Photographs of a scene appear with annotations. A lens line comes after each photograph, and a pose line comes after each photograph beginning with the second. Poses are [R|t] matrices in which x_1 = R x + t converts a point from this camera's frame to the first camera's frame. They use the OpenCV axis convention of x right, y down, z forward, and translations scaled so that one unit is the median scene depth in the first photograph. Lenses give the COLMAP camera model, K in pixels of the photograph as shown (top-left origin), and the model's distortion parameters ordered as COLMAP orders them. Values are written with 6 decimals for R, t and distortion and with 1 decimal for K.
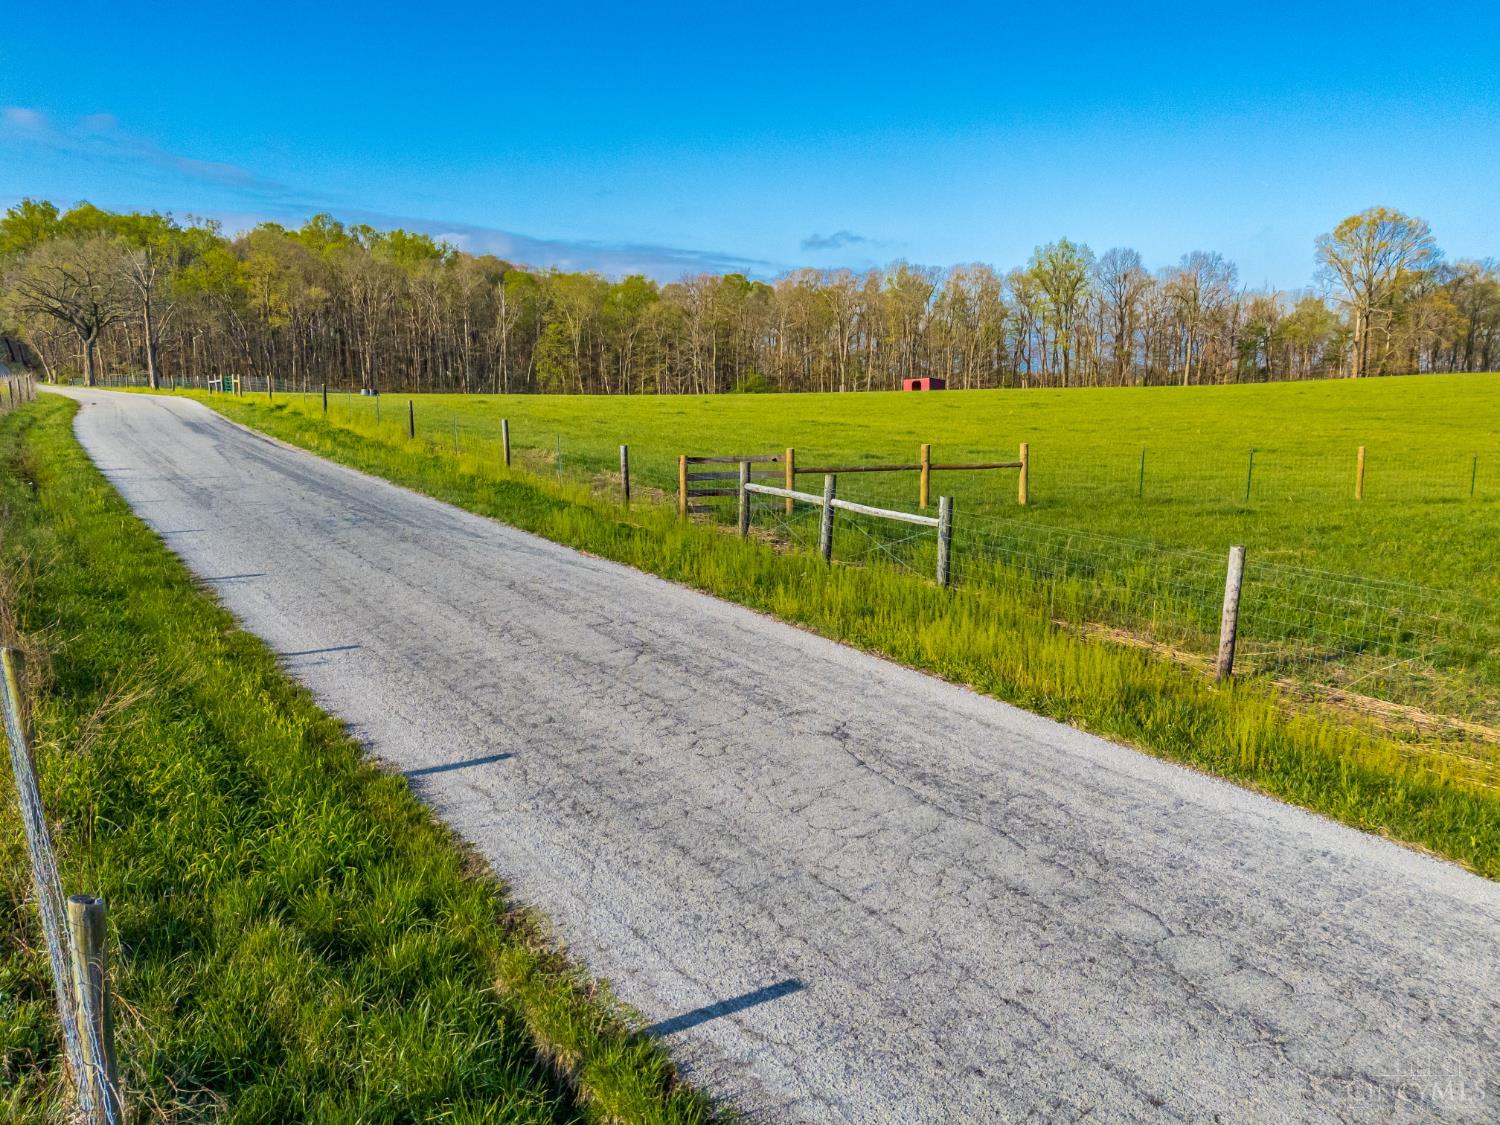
lens RADIAL K [[1103.5, 0, 746.9], [0, 1103.5, 555.2], [0, 0, 1]] dist [0.070466, -0.054344]
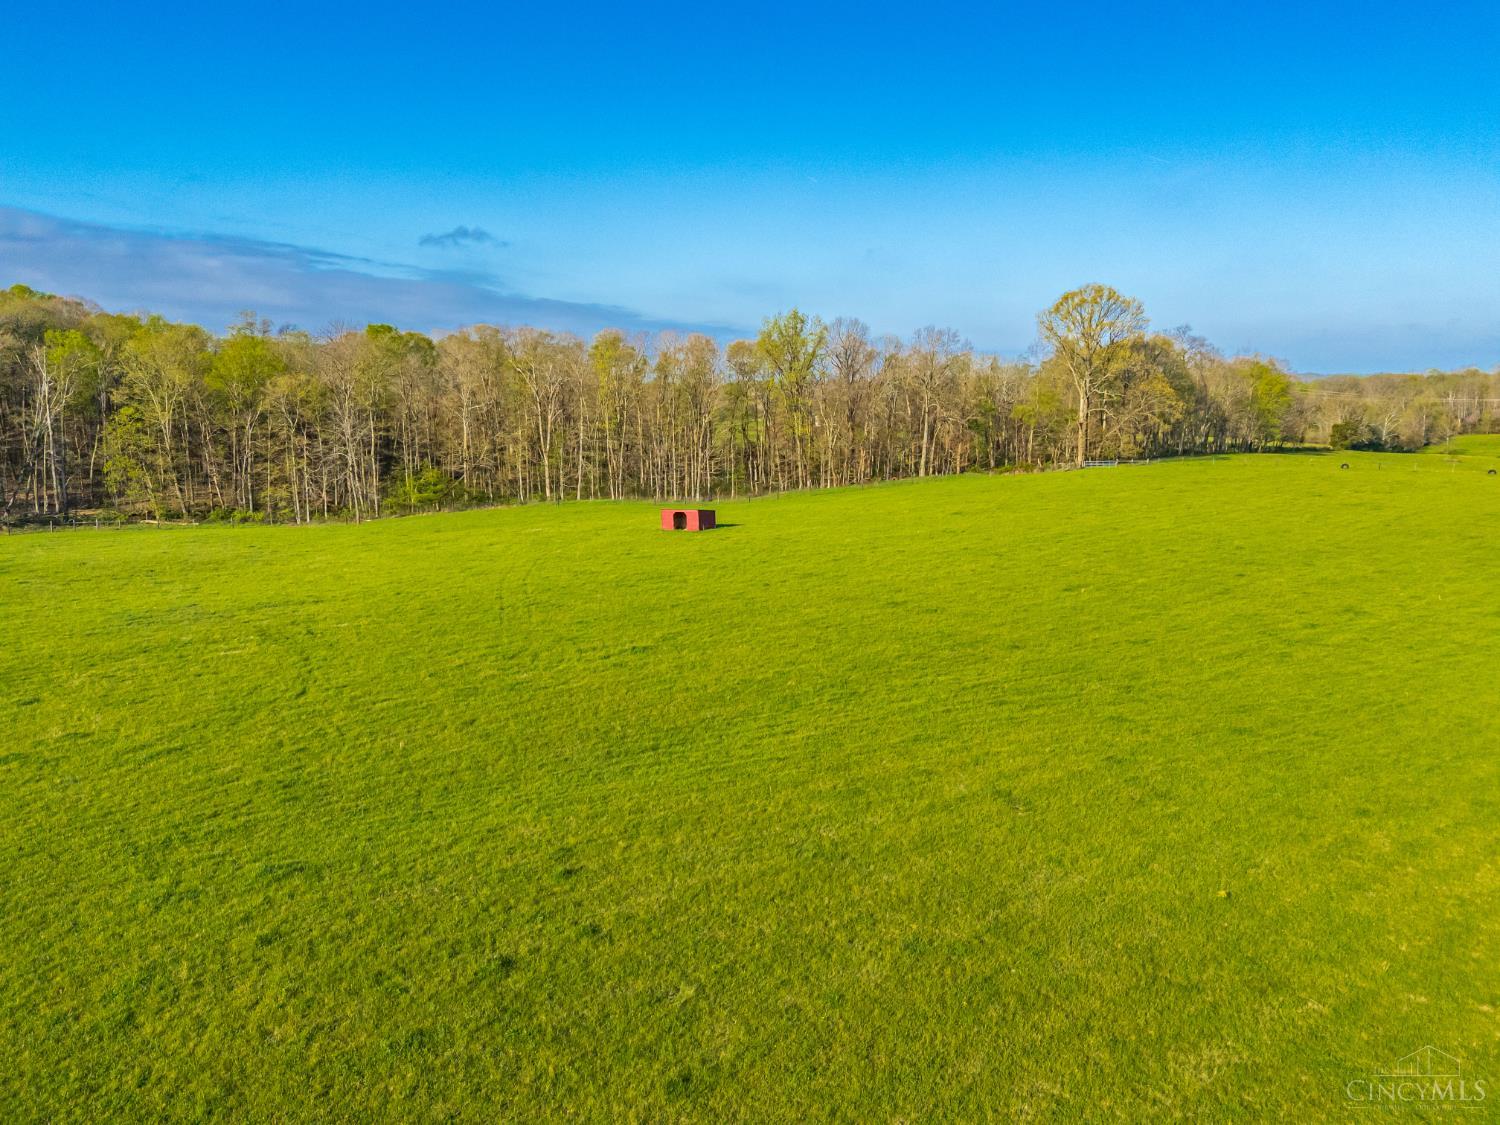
lens RADIAL K [[1103.5, 0, 749.2], [0, 1103.5, 564.4], [0, 0, 1]] dist [0.070466, -0.054344]
pose [[0.946440, -0.052072, 0.318652, -0.032795], [0.050774, 0.998633, 0.012386, -0.095747], [-0.318861, 0.004457, 0.947791, 0.192536]]
